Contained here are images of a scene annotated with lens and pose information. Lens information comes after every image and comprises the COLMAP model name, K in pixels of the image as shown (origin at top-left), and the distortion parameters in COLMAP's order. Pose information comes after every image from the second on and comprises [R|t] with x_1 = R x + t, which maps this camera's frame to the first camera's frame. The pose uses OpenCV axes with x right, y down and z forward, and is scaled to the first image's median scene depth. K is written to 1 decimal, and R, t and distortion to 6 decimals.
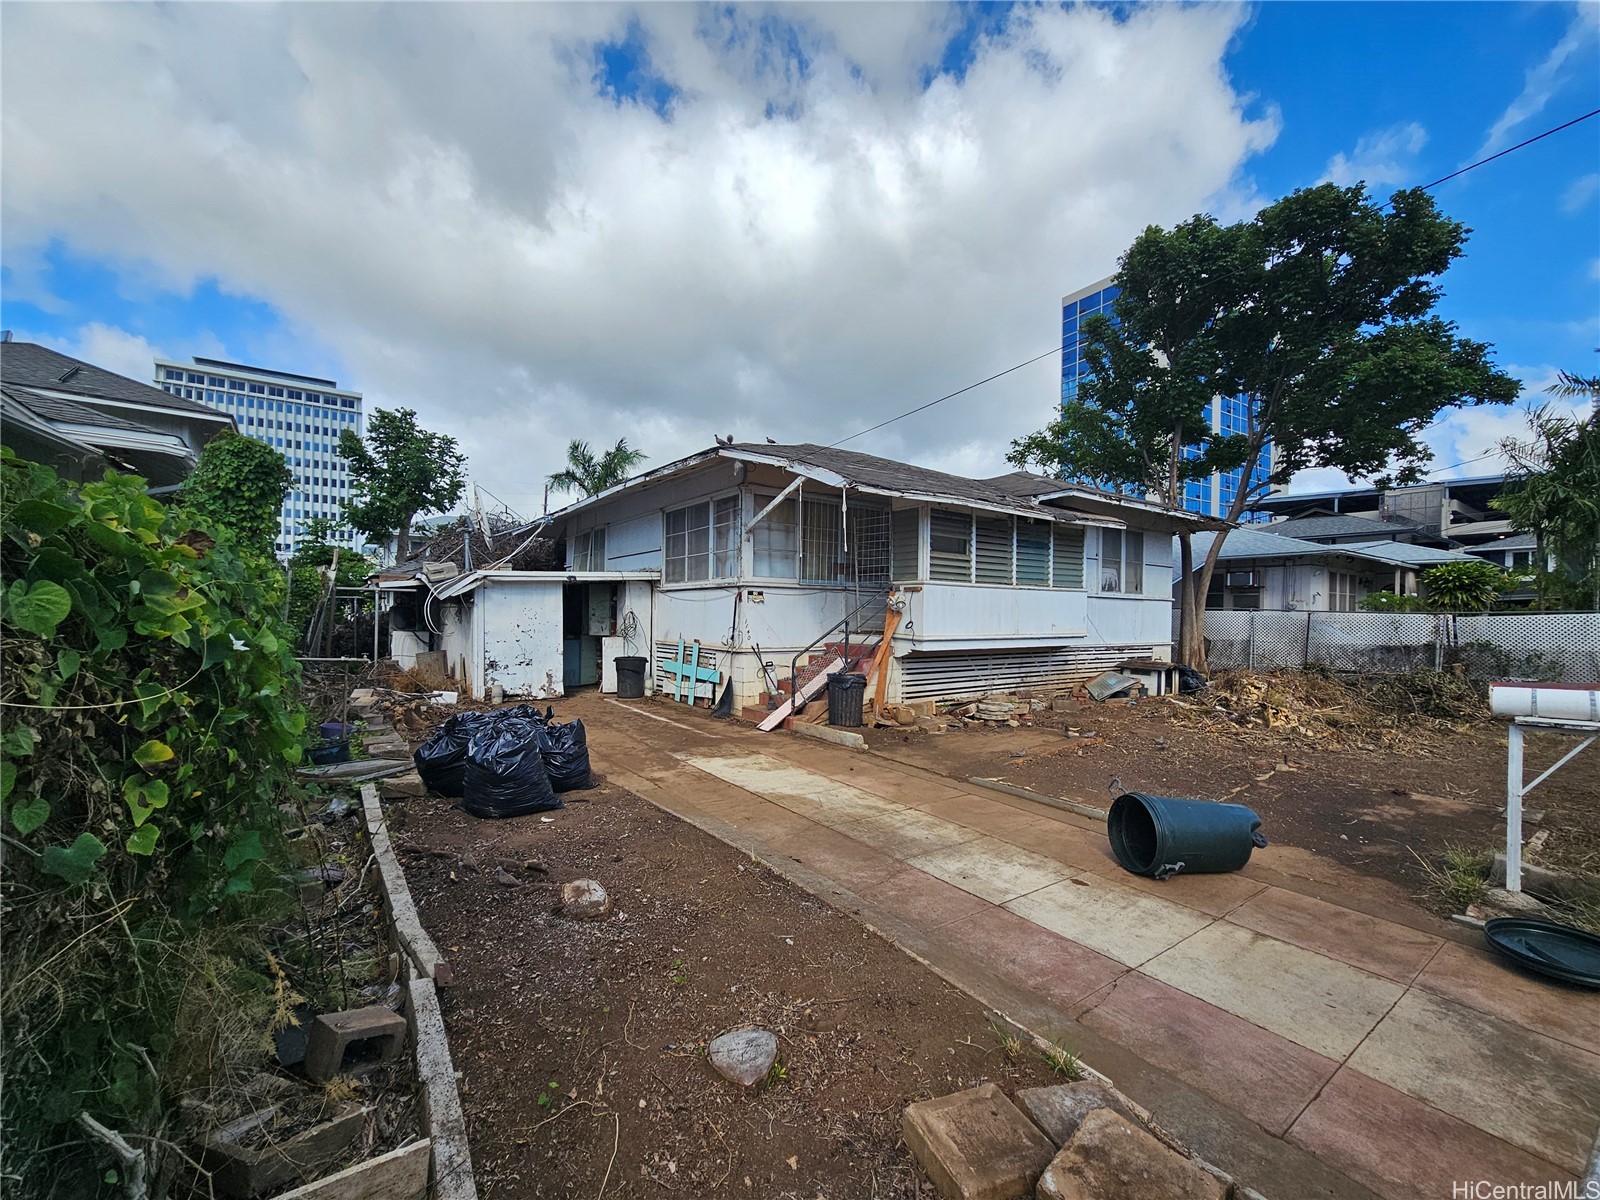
lens RADIAL K [[672.6, 0, 787.6], [0, 672.6, 595.7], [0, 0, 1]] dist [0.000033, 0.000008]
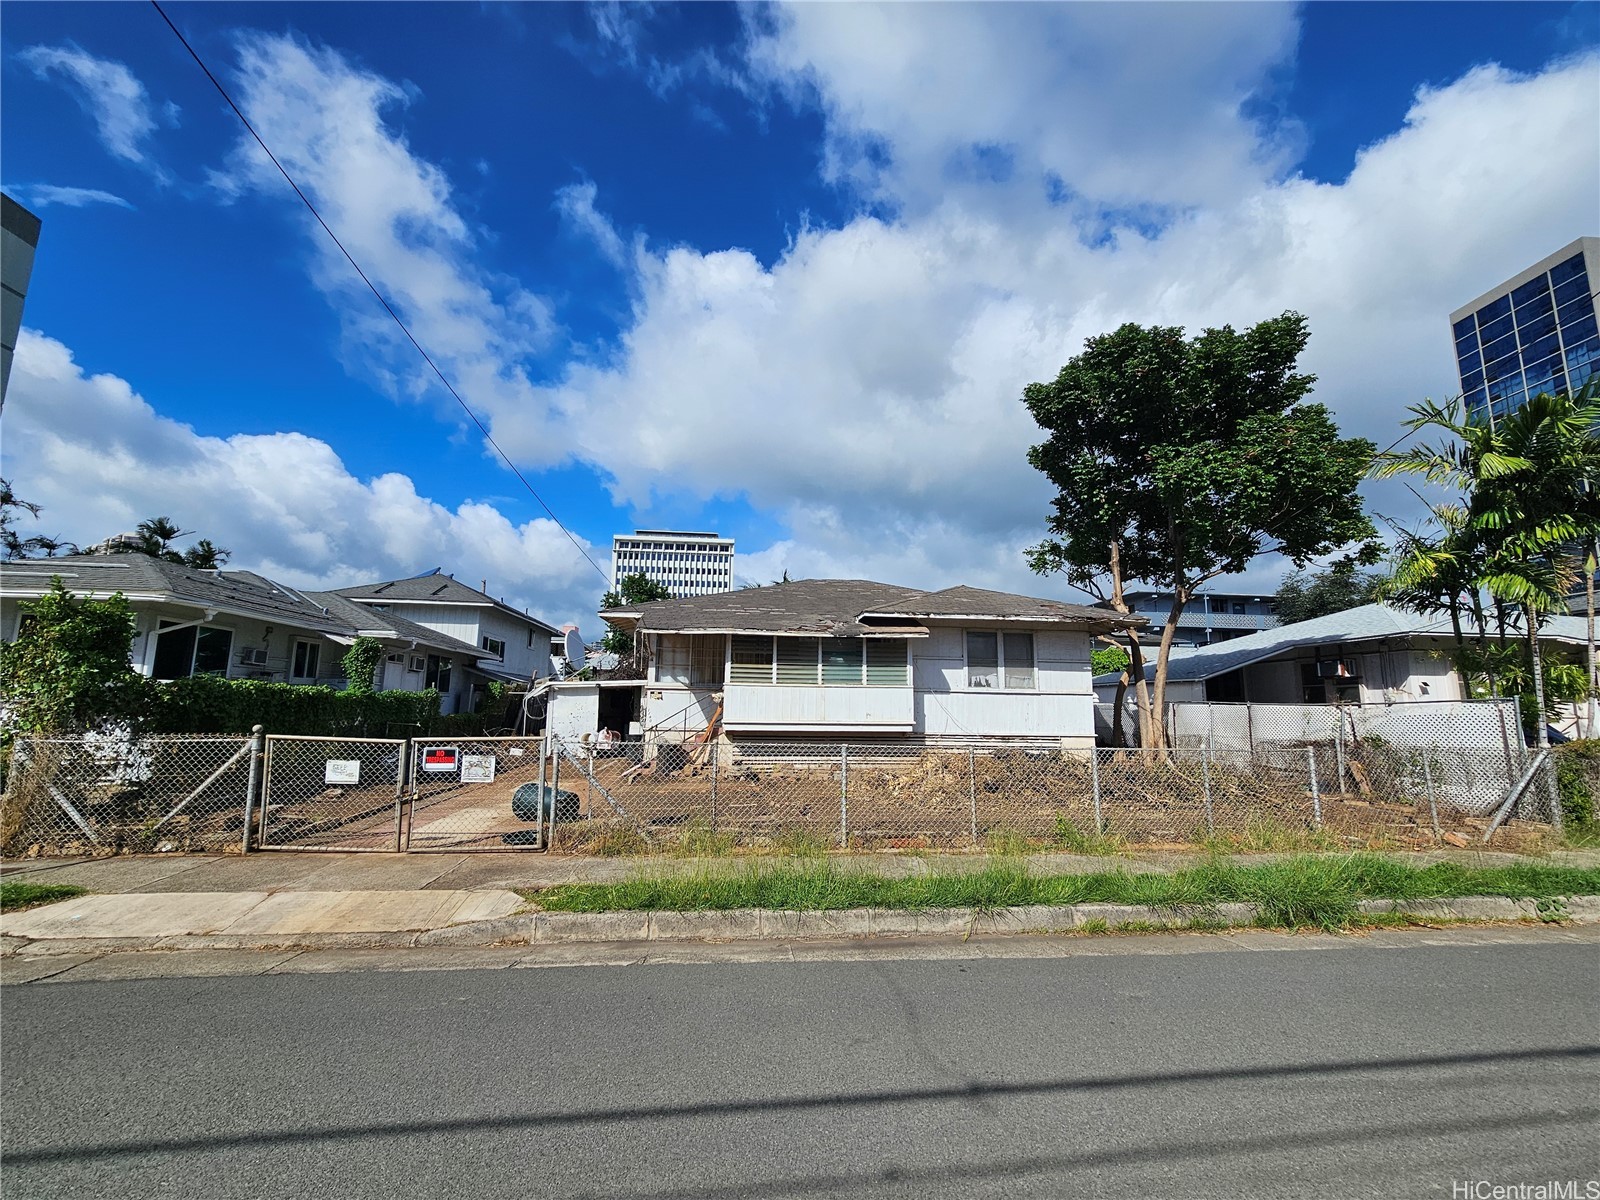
lens RADIAL K [[655.9, 0, 800.0], [0, 655.9, 600.0], [0, 0, 1]] dist [0.000989, -0.000006]
pose [[0.870322, -0.081006, -0.485775, 0.883536], [0.010796, 0.989281, -0.145626, 0.007305], [0.492365, 0.121497, 0.861867, -0.177368]]
